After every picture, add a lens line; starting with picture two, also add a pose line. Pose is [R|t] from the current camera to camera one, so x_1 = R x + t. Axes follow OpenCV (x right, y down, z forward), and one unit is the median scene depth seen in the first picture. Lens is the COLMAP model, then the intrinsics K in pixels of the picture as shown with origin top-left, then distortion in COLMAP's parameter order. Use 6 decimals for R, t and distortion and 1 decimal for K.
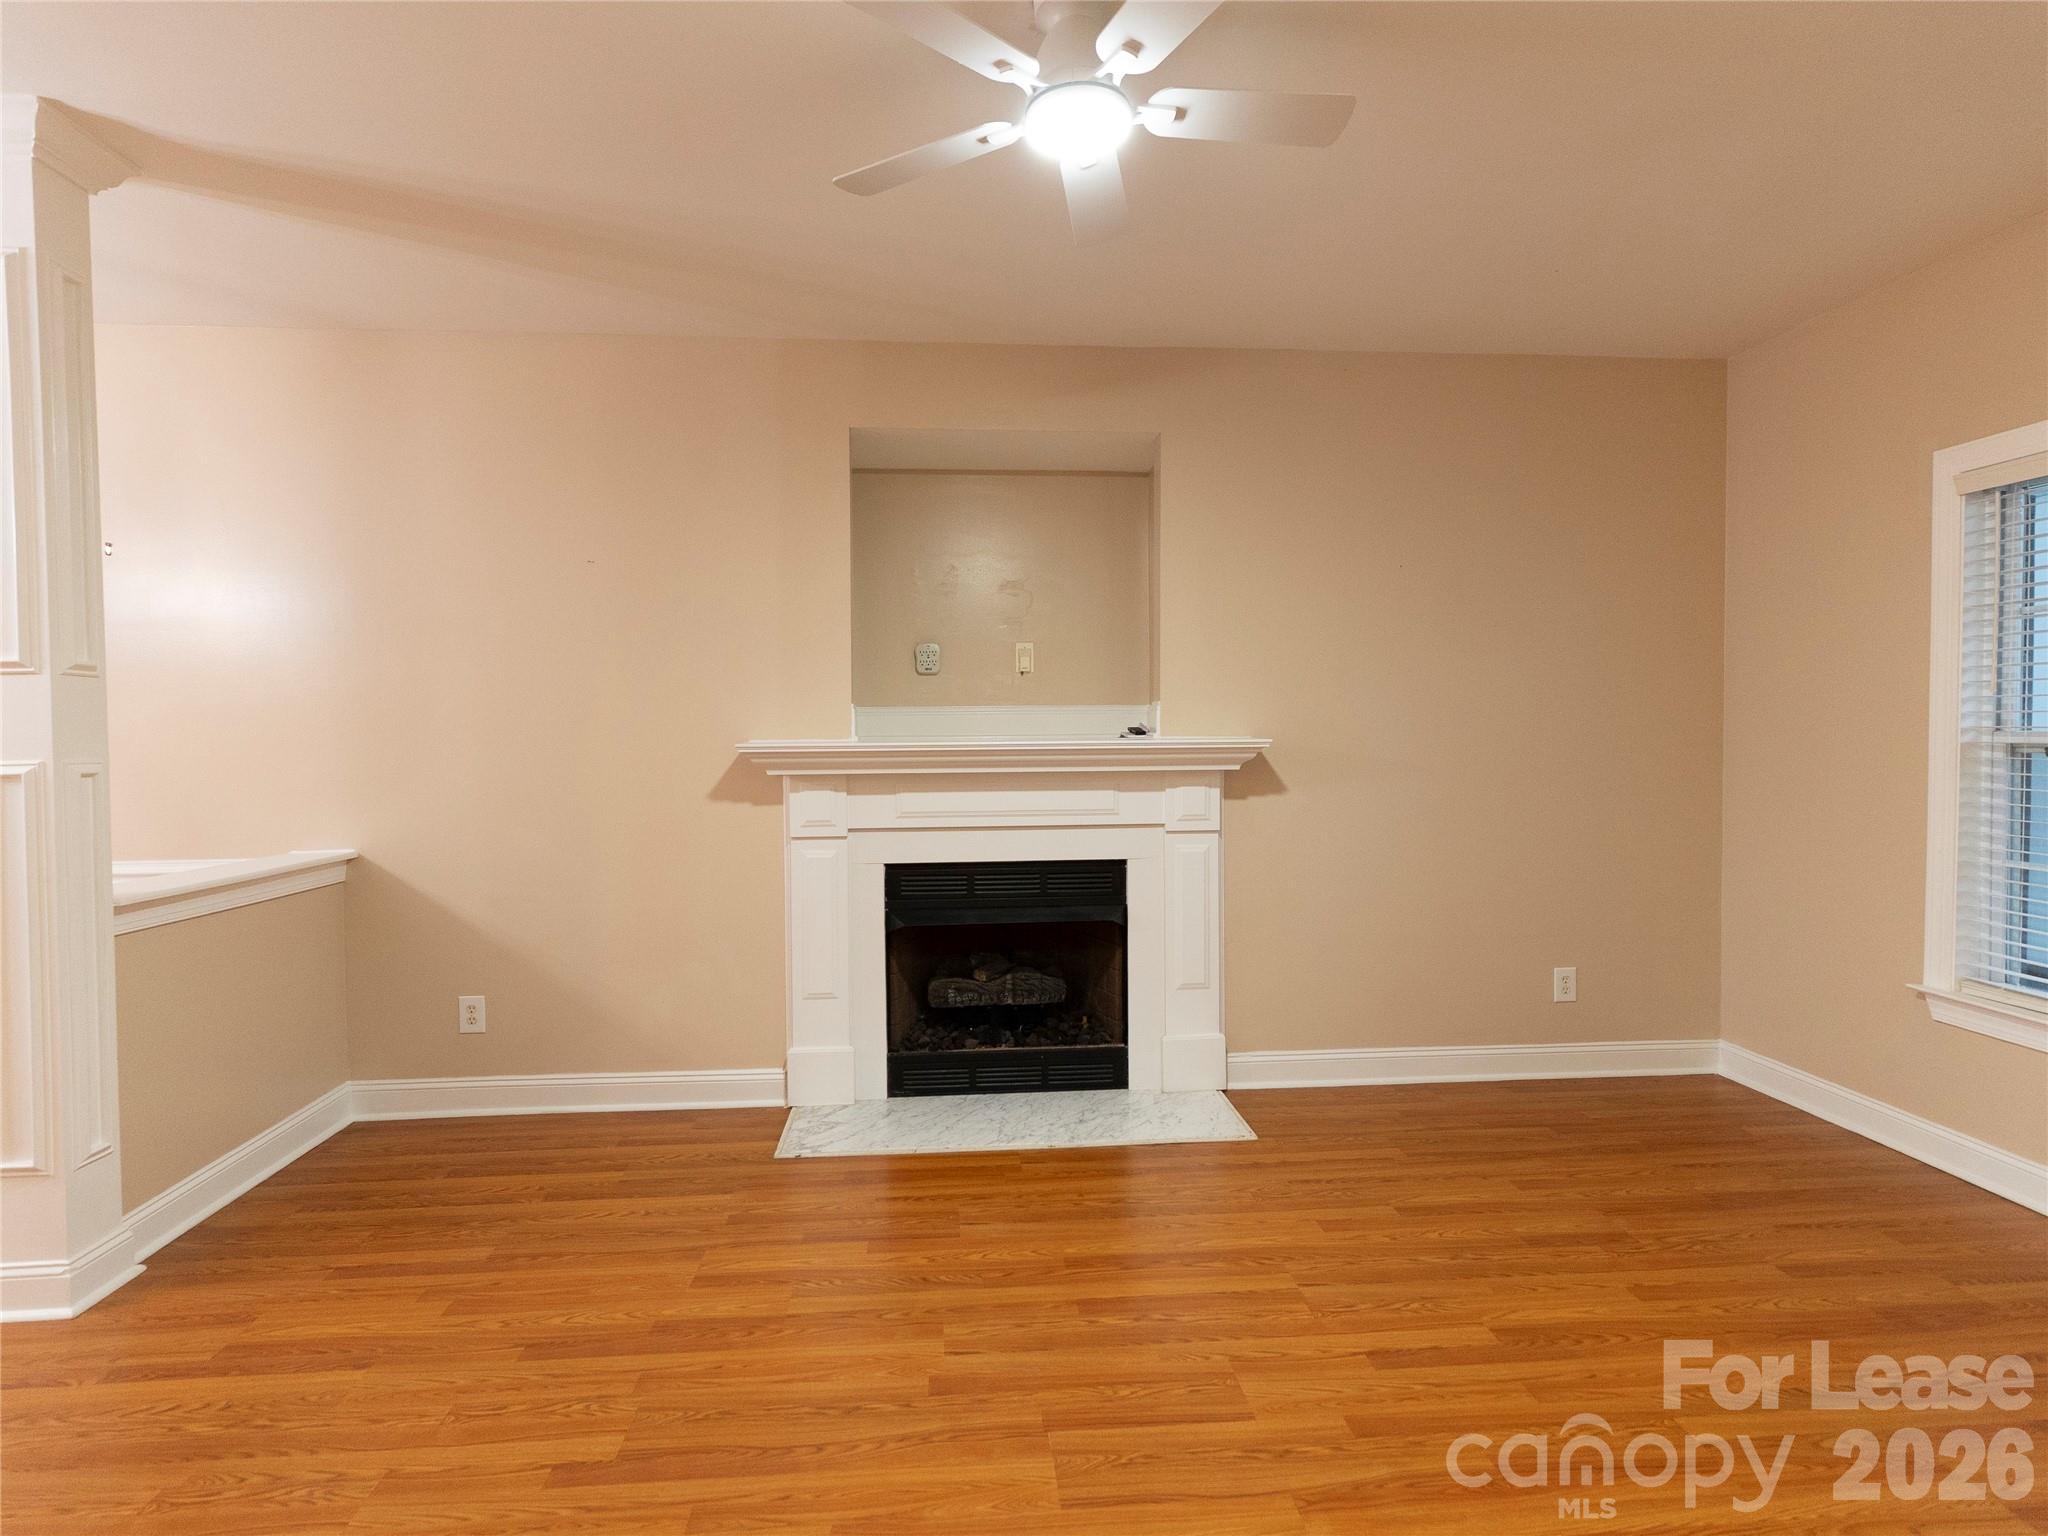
lens RADIAL K [[1098.4, 0, 1024.0], [0, 1098.4, 768.0], [0, 0, 1]] dist [0.012849, 0.000057]
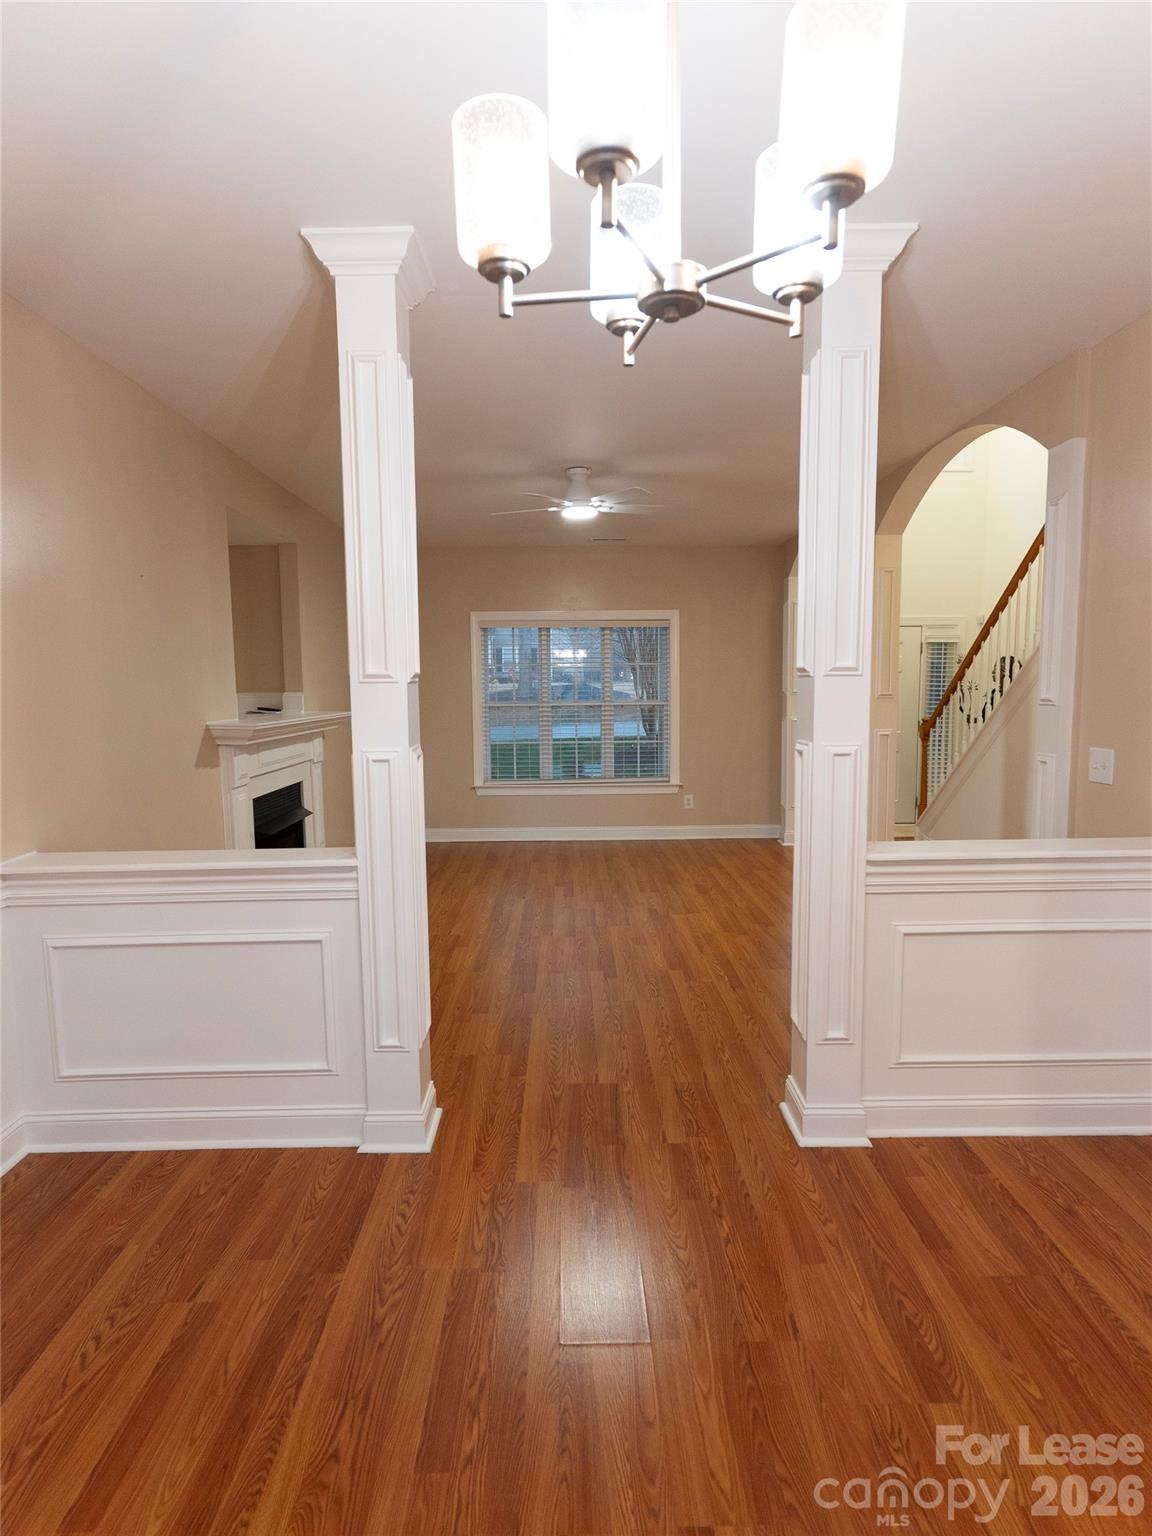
lens RADIAL K [[823.8, 0, 576.0], [0, 823.8, 768.0], [0, 0, 1]] dist [0.012849, 0.000057]
pose [[0.074151, -0.094827, 0.992728, -1.506865], [0.042691, 0.994858, 0.091841, -0.052010], [-0.996333, 0.035571, 0.077818, 0.555029]]
